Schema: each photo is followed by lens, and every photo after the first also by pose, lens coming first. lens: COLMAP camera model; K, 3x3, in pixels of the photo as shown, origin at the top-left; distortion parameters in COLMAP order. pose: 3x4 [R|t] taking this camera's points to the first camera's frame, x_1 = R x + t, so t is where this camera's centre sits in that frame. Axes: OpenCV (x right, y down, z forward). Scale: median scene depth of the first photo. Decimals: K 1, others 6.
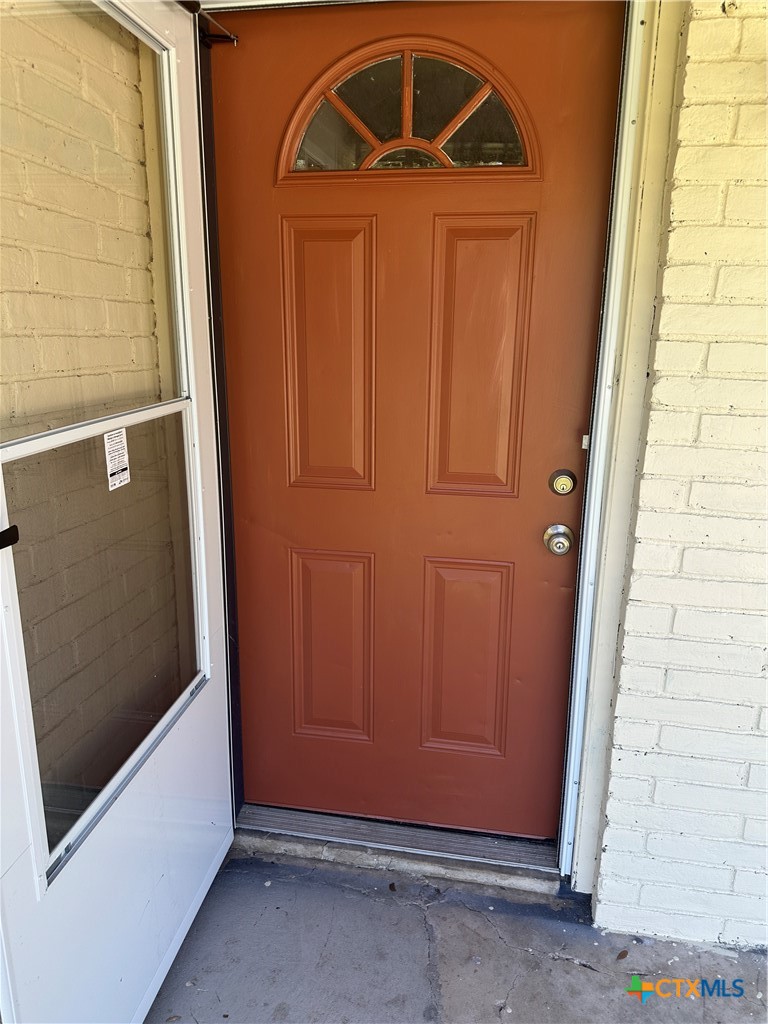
lens RADIAL K [[719.5, 0, 383.6], [0, 719.5, 500.1], [0, 0, 1]] dist [0.061441, -0.087232]
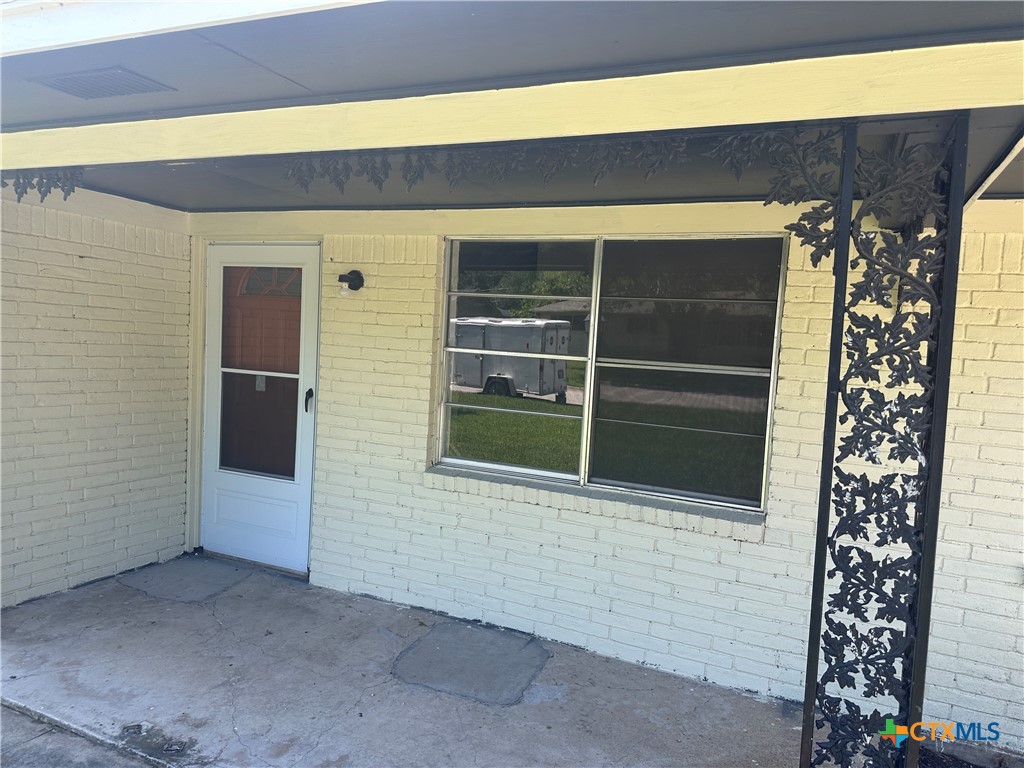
lens RADIAL K [[724.0, 0, 512.0], [0, 724.0, 384.0], [0, 0, 1]] dist [0.139430, -0.226806]
pose [[0.970129, 0.058473, -0.235438, 1.674956], [-0.102409, 0.978513, -0.178957, 0.324132], [0.219915, 0.197722, 0.955271, -1.547056]]
